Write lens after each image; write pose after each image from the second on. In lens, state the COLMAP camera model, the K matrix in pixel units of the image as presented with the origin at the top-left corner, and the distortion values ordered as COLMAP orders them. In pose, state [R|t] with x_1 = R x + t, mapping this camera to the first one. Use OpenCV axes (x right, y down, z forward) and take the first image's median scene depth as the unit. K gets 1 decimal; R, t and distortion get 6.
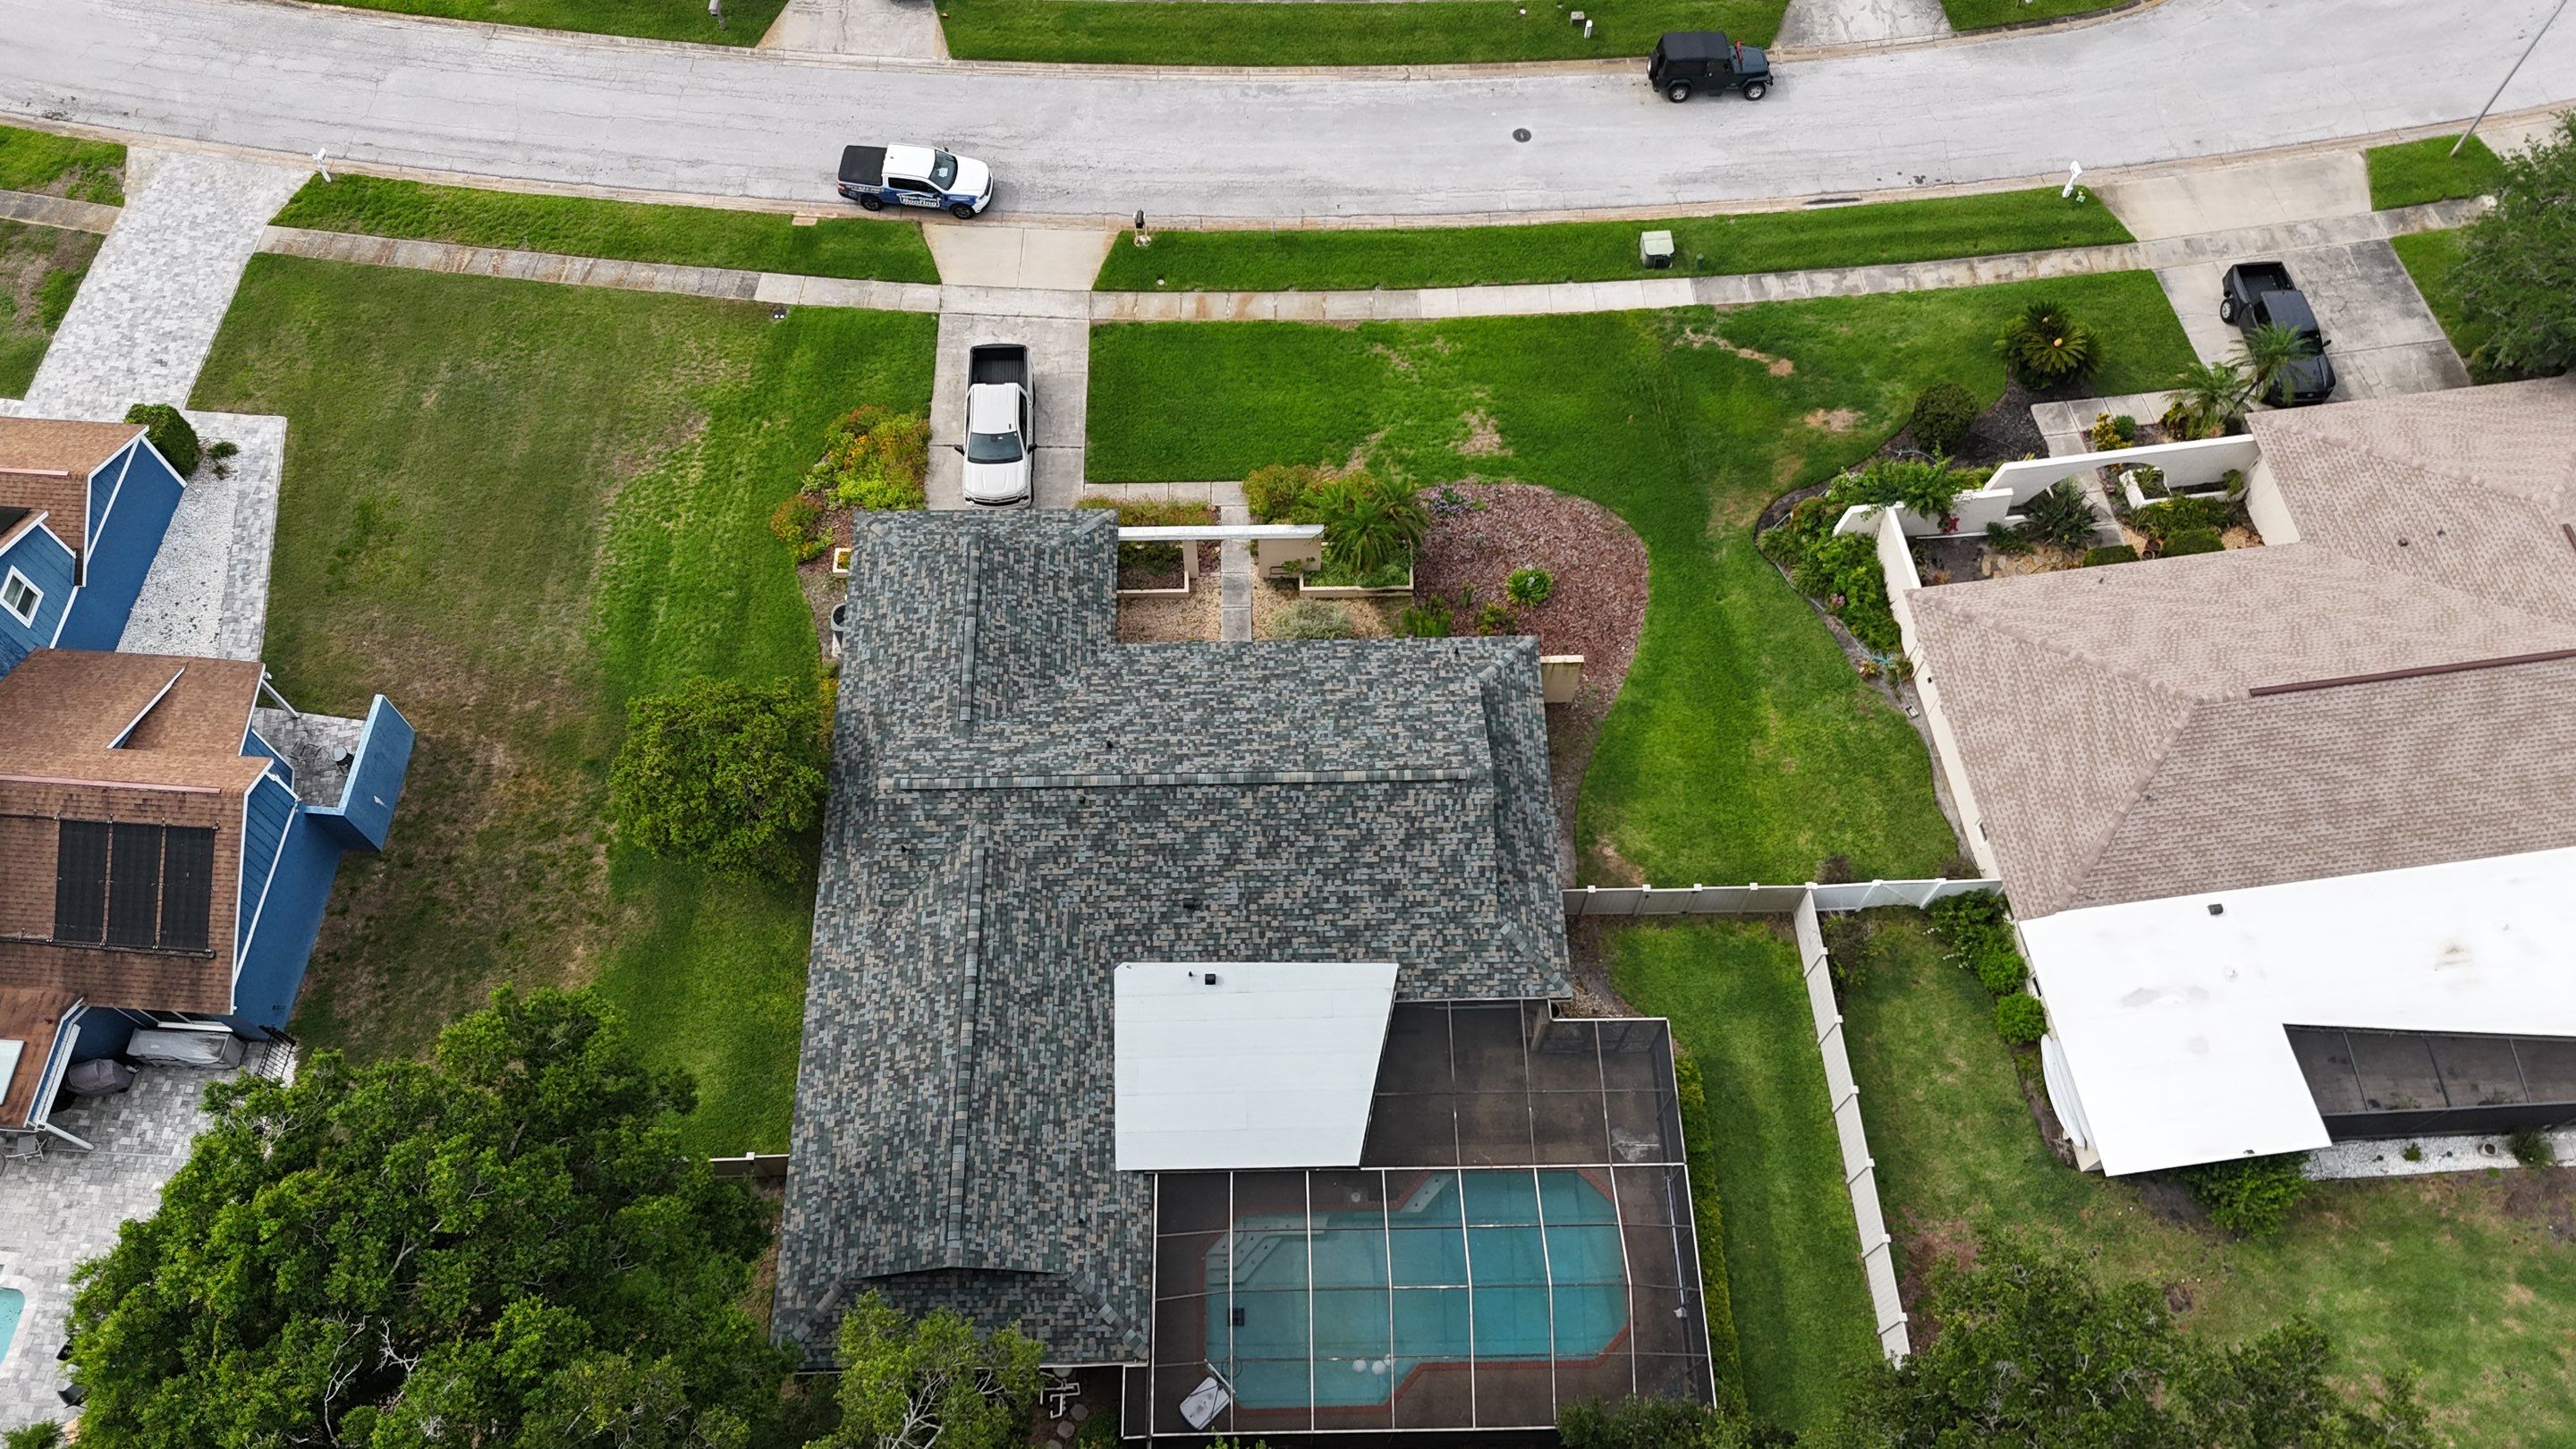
lens RADIAL K [[1890.4, 0, 1290.6], [0, 1890.4, 711.5], [0, 0, 1]] dist [0.080883, -0.089096]
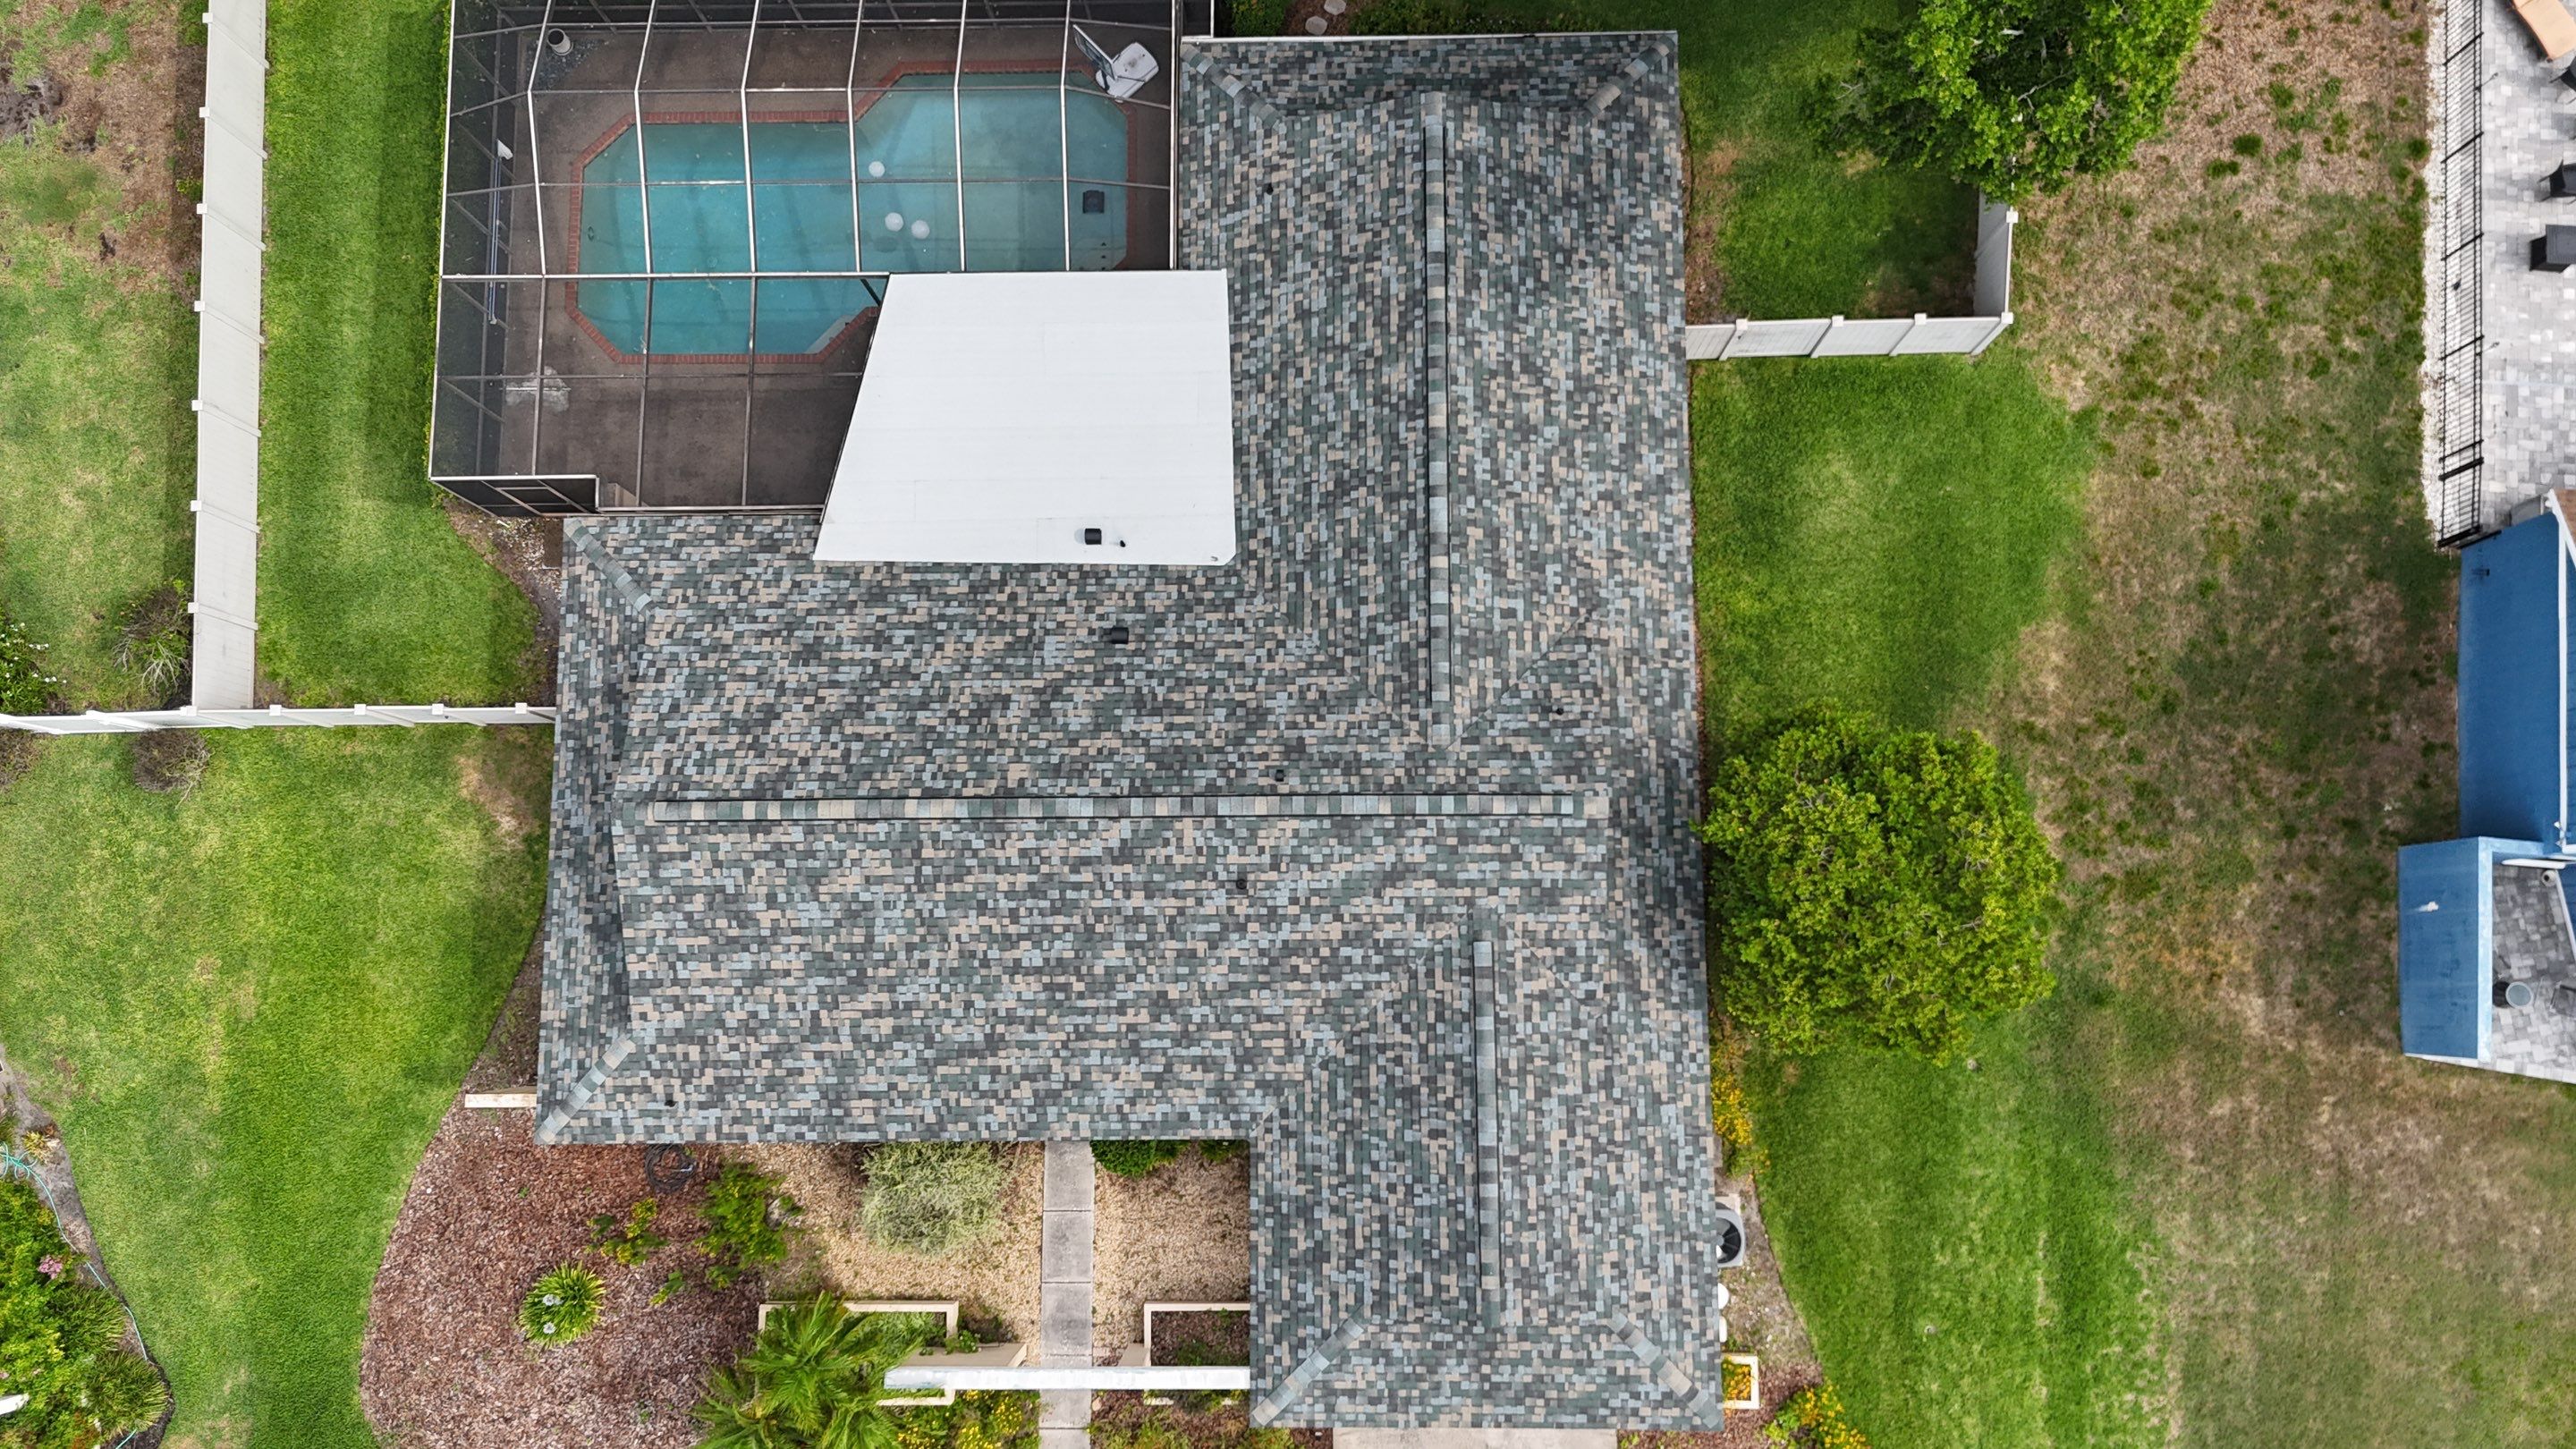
lens RADIAL K [[1890.4, 0, 1284.6], [0, 1890.4, 721.9], [0, 0, 1]] dist [0.080883, -0.089096]
pose [[-0.999580, -0.015357, 0.024562, -0.123569], [0.026708, -0.816895, 0.576168, -0.288261], [0.011216, 0.576582, 0.816962, 0.469889]]
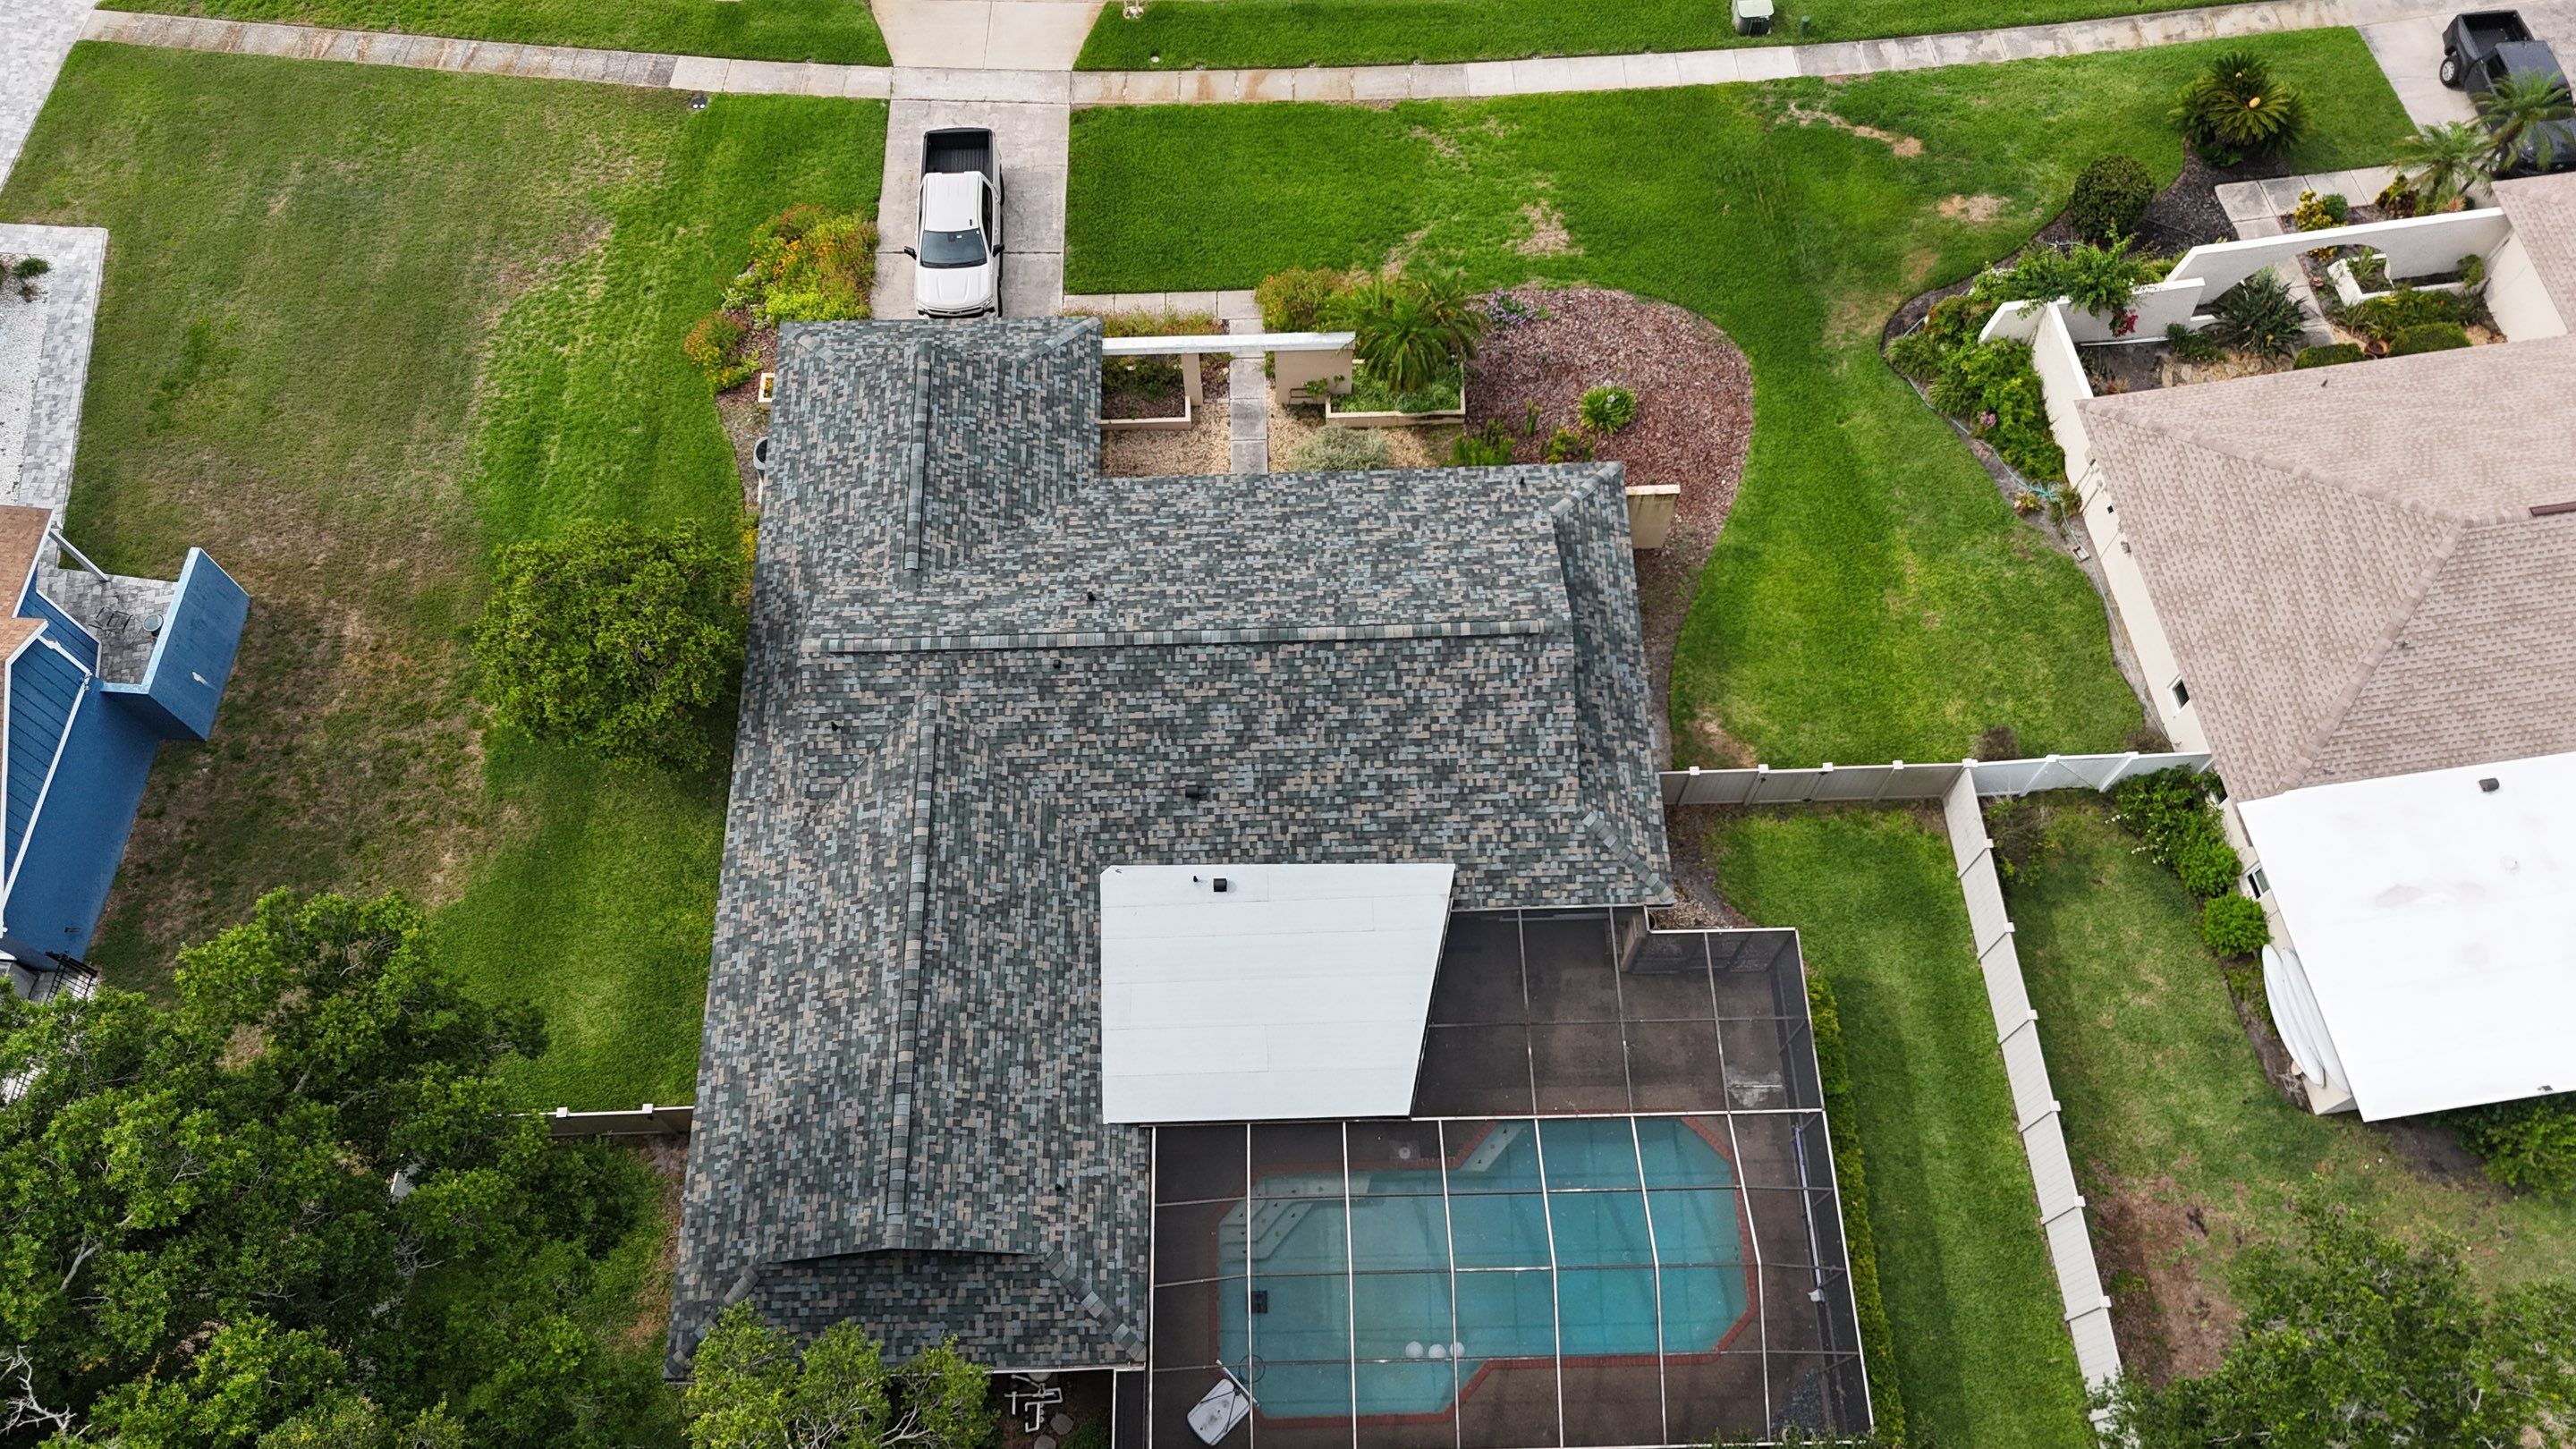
lens RADIAL K [[1890.4, 0, 1290.3], [0, 1890.4, 715.6], [0, 0, 1]] dist [0.080883, -0.089096]
pose [[0.999850, -0.010575, -0.013693, -0.000992], [0.011059, 0.999298, 0.035789, 0.040056], [0.013305, -0.035935, 0.999266, 0.197235]]
